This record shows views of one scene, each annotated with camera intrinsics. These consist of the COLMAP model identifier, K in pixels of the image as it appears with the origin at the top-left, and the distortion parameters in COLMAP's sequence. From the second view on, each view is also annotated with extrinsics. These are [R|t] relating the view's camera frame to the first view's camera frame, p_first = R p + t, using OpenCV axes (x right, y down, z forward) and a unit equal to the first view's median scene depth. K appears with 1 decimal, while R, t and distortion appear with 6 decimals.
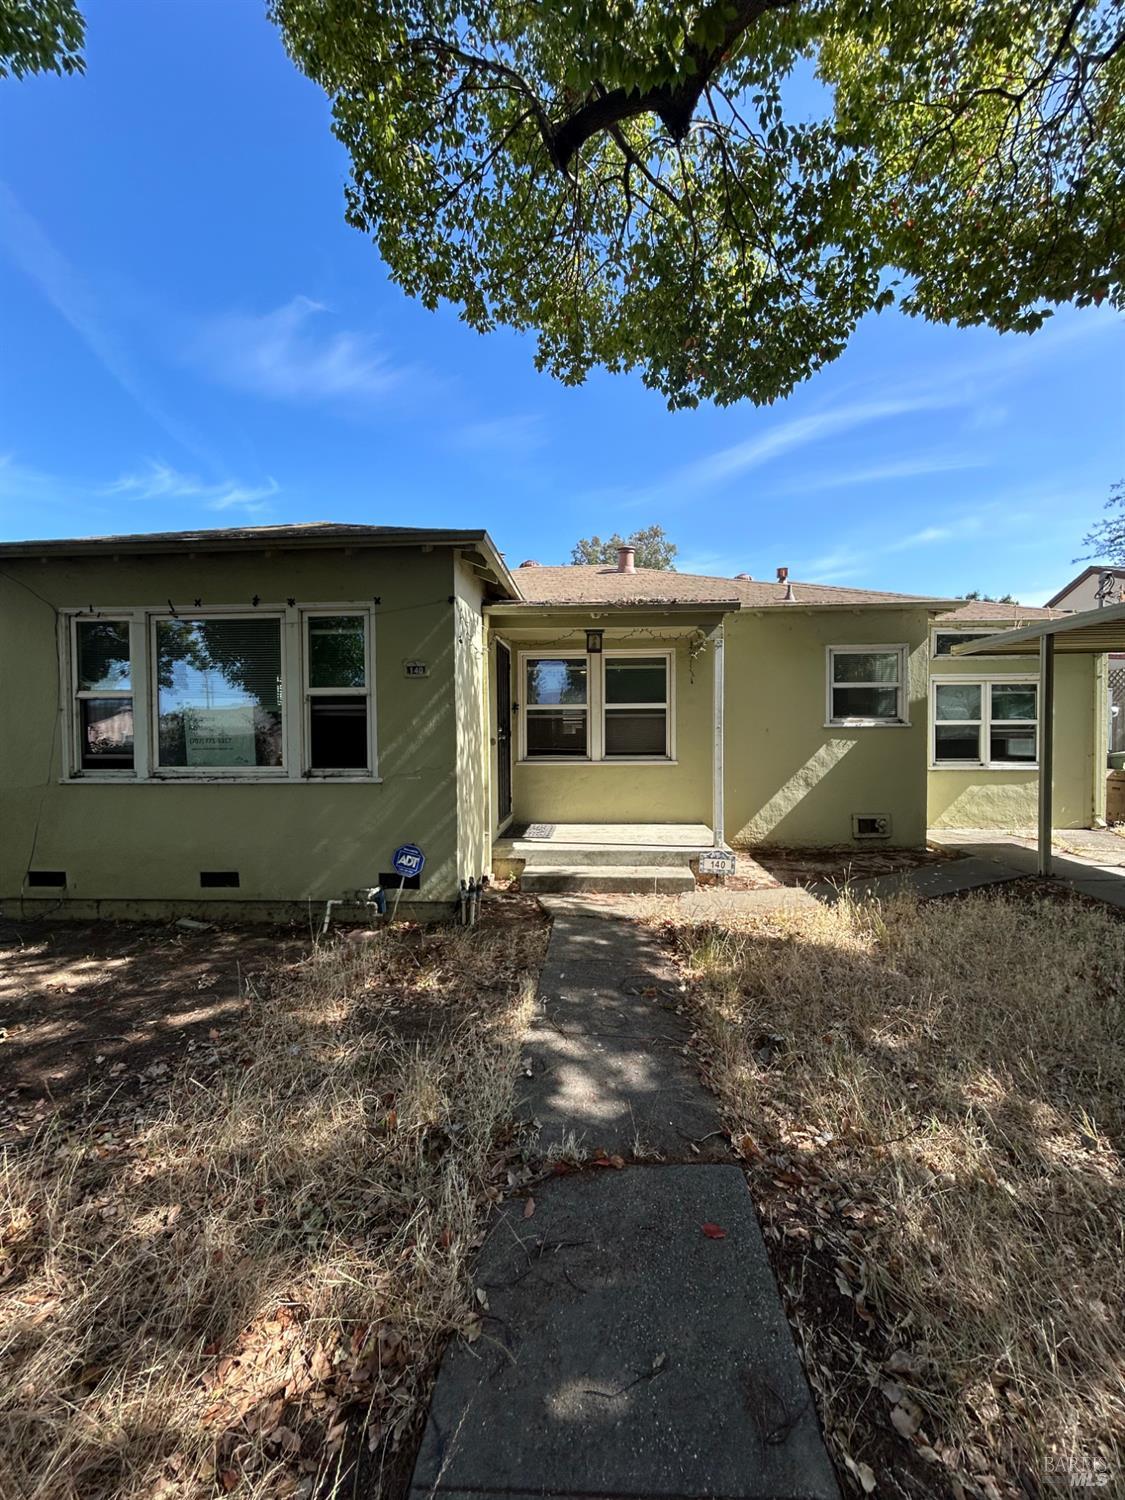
lens RADIAL K [[601.9, 0, 564.5], [0, 601.9, 756.1], [0, 0, 1]] dist [0.007833, -0.001358]
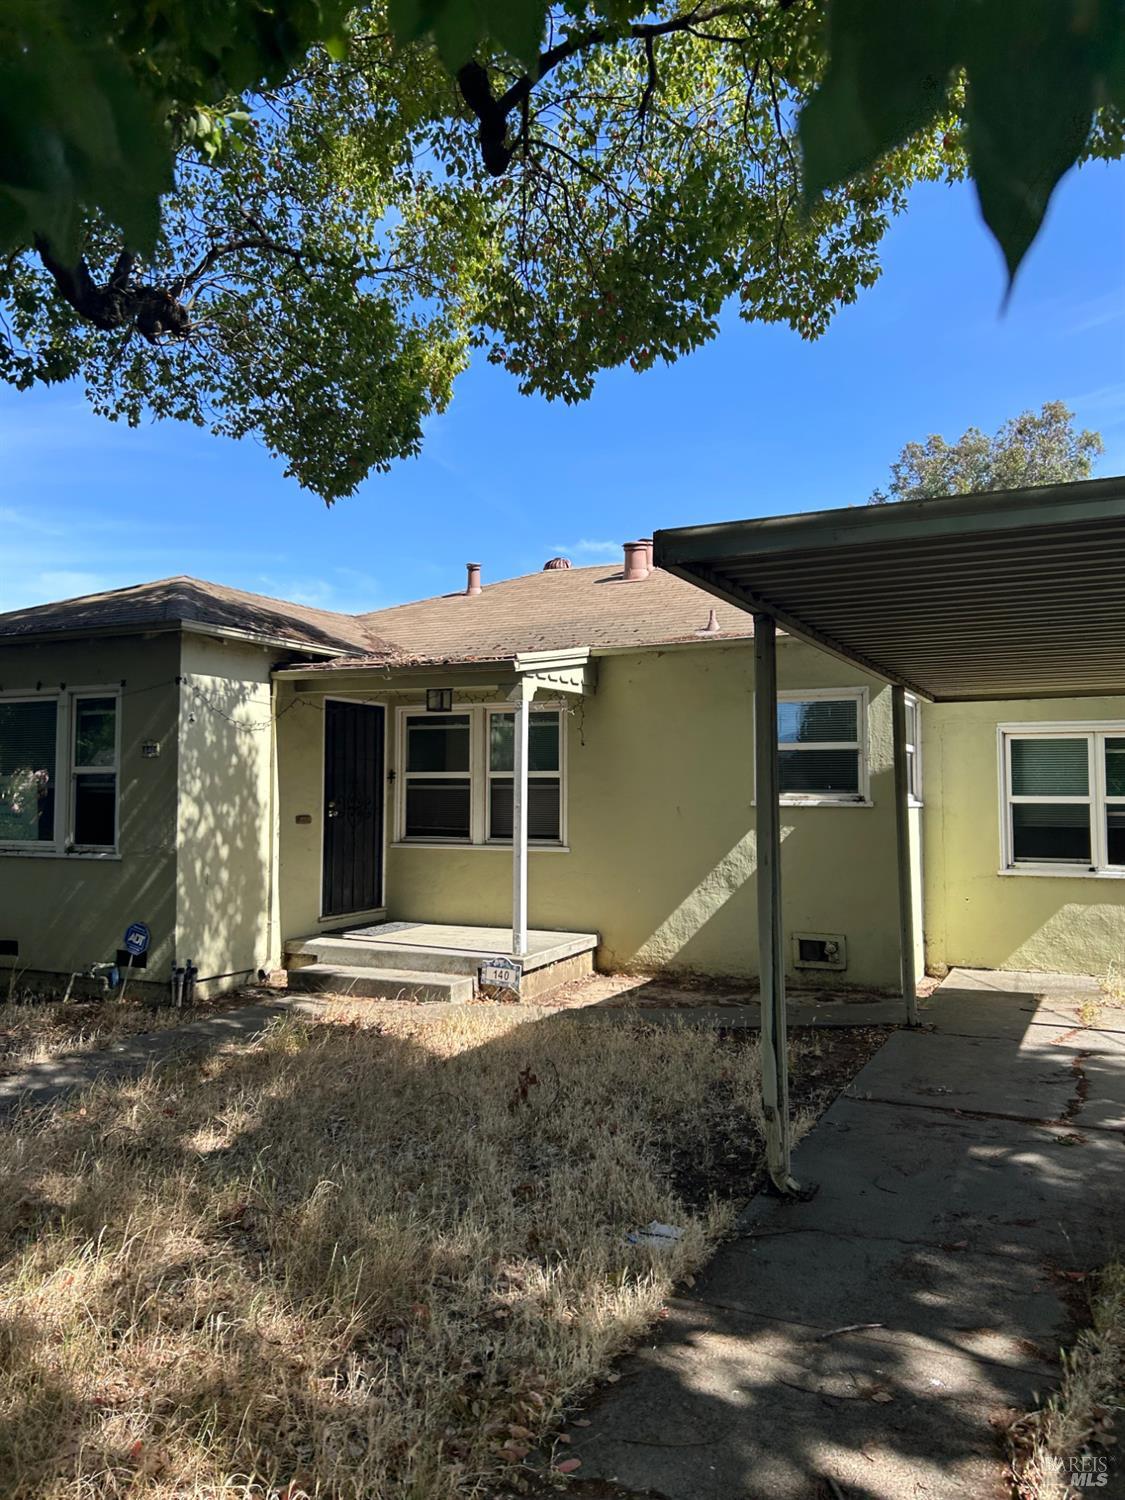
lens RADIAL K [[1138.6, 0, 561.2], [0, 1138.6, 745.8], [0, 0, 1]] dist [0.054957, -0.001498]
pose [[0.918628, -0.006760, -0.395065, 0.922705], [-0.023010, 0.997242, -0.070568, -0.022421], [0.394452, 0.073916, 0.915939, -0.400945]]
